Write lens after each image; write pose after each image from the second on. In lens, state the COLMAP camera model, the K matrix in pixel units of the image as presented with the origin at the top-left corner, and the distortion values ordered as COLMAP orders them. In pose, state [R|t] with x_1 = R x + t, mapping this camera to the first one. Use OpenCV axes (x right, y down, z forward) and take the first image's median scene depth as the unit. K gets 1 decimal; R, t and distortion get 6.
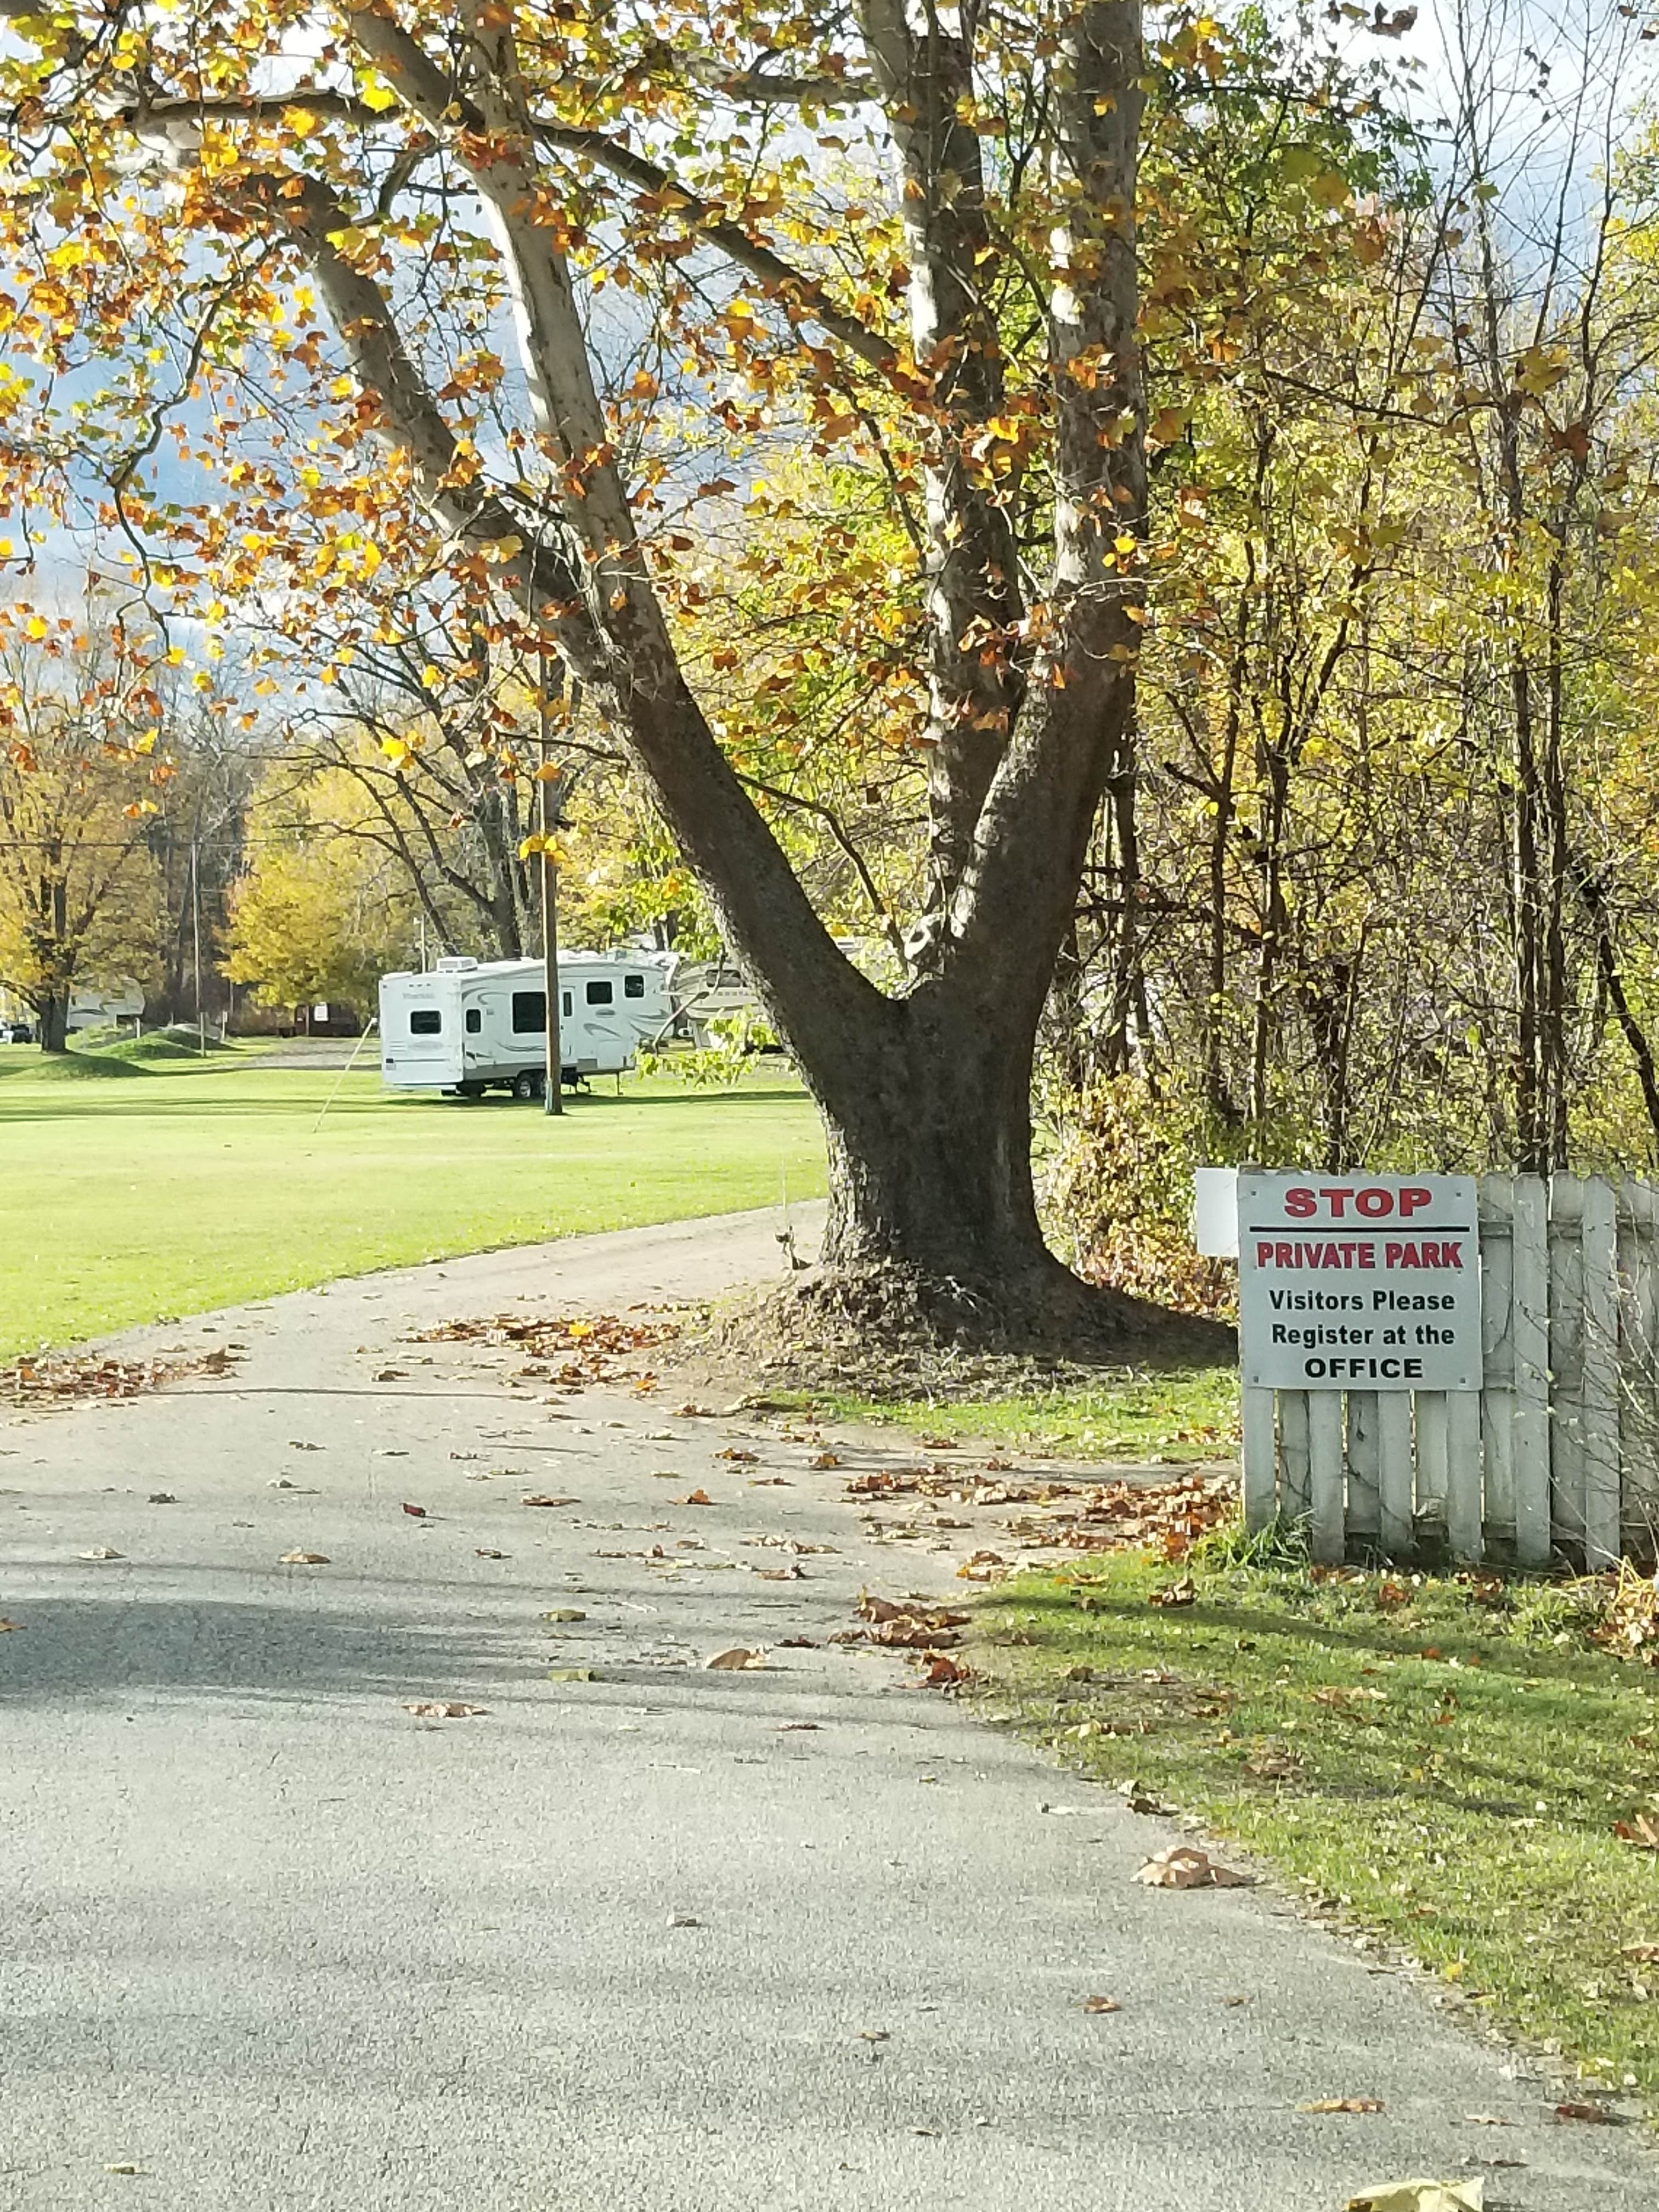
lens RADIAL K [[4319.5, 0, 929.9], [0, 4319.5, 916.3], [0, 0, 1]] dist [0.121186, 0.106076]
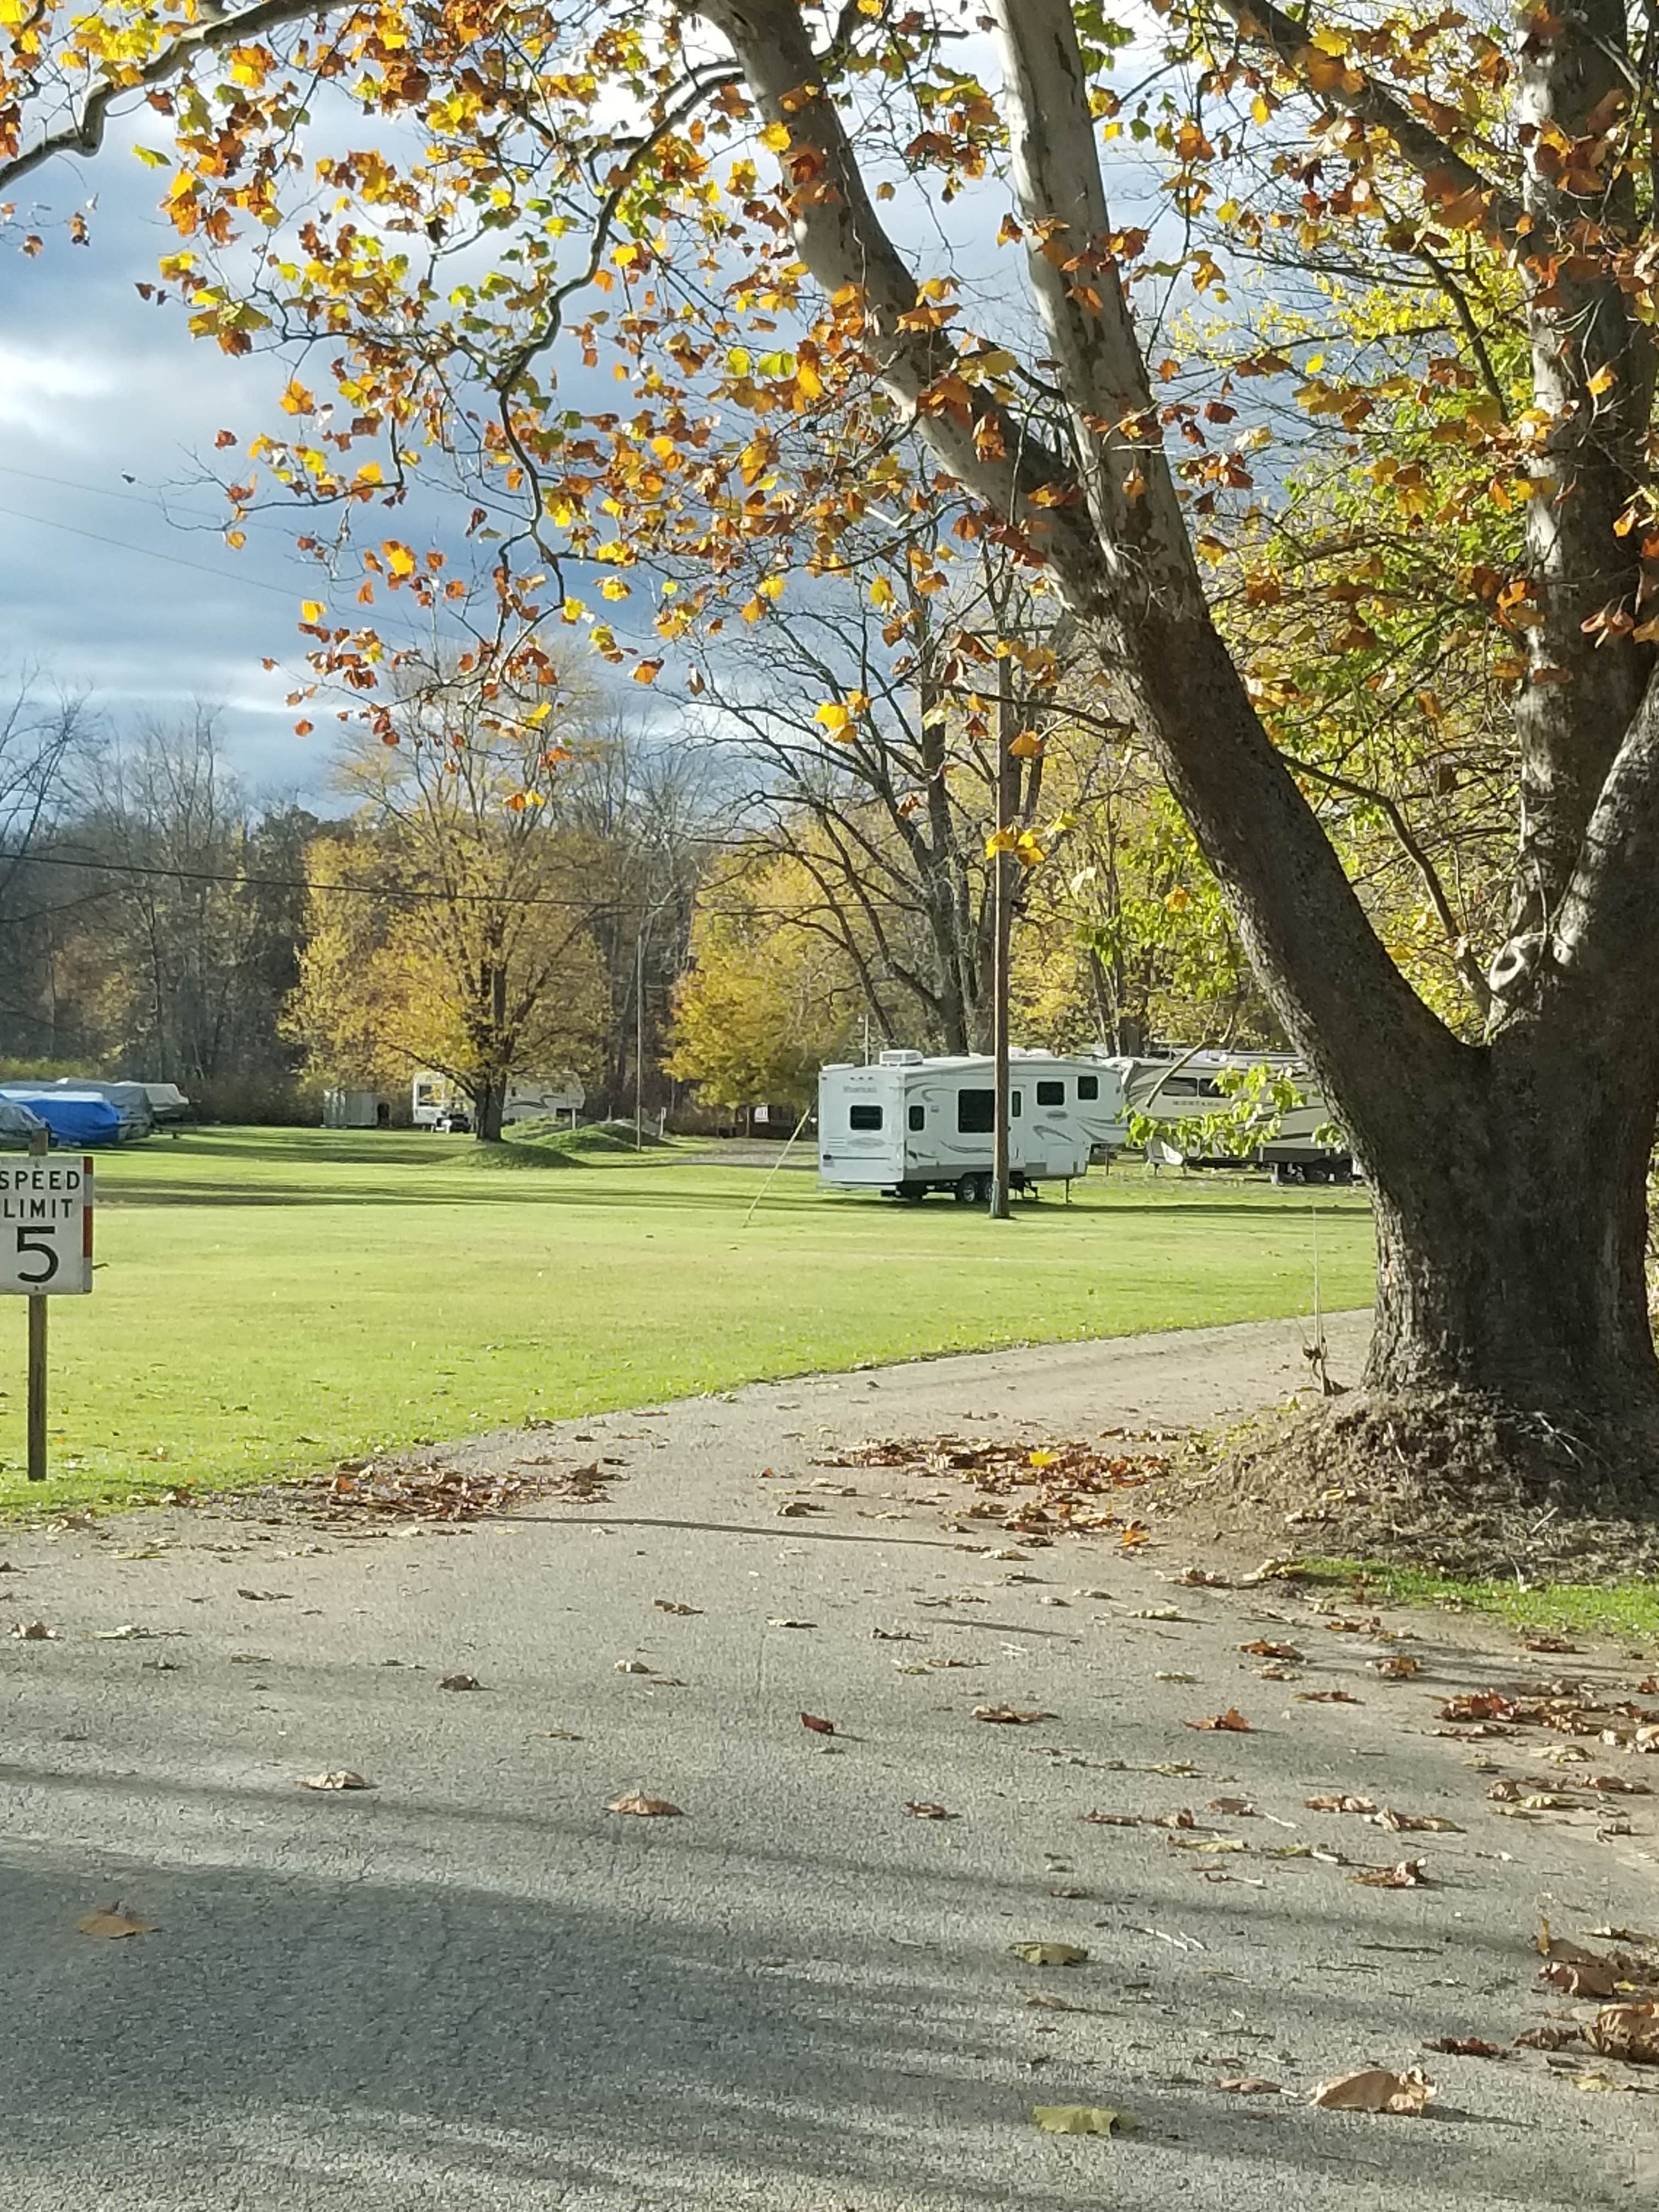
lens RADIAL K [[4255.5, 0, 829.5], [0, 4255.5, 1106.0], [0, 0, 1]] dist [0.047928, -0.062689]
pose [[0.991608, 0.032396, -0.125158, -0.026616], [-0.030586, 0.999398, 0.016357, 0.021379], [0.125612, -0.012391, 0.992002, 0.246248]]
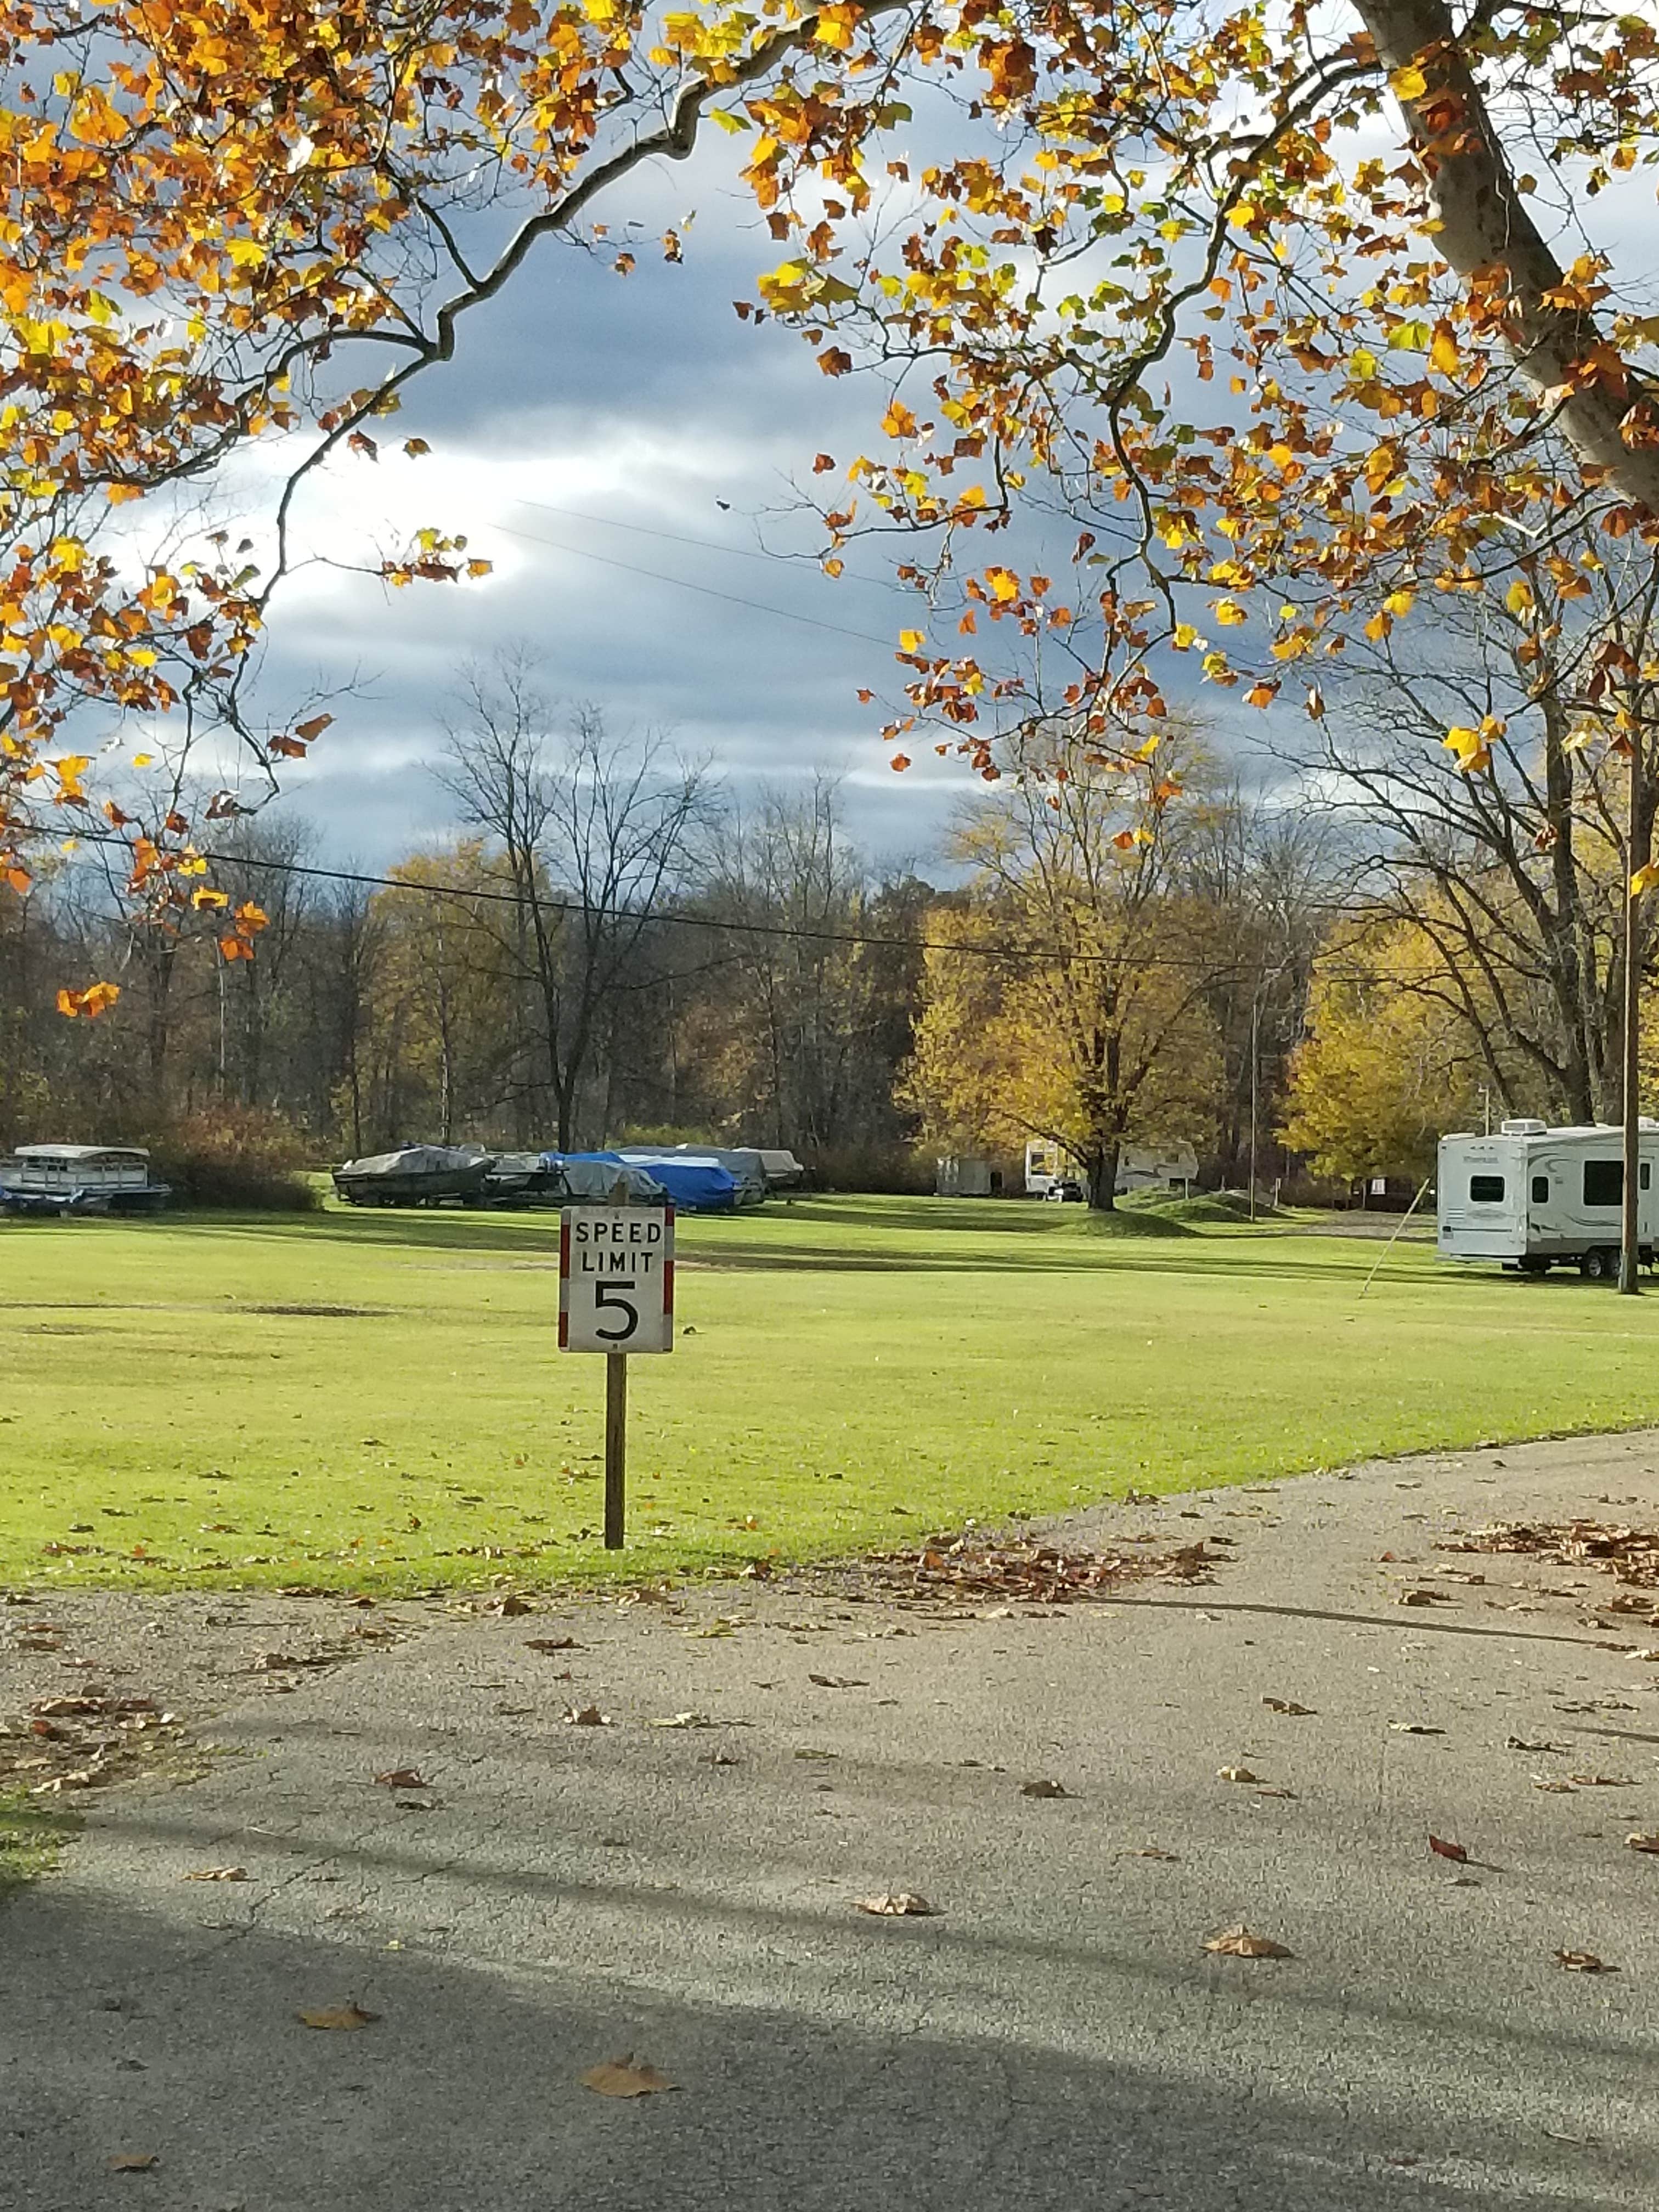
lens RADIAL K [[4236.5, 0, 904.1], [0, 4236.5, 1103.3], [0, 0, 1]] dist [0.209992, -0.671767]
pose [[0.967476, 0.035725, -0.250426, -0.034569], [-0.036209, 0.999341, 0.002676, 0.025765], [0.250356, 0.006479, 0.968132, 0.297576]]
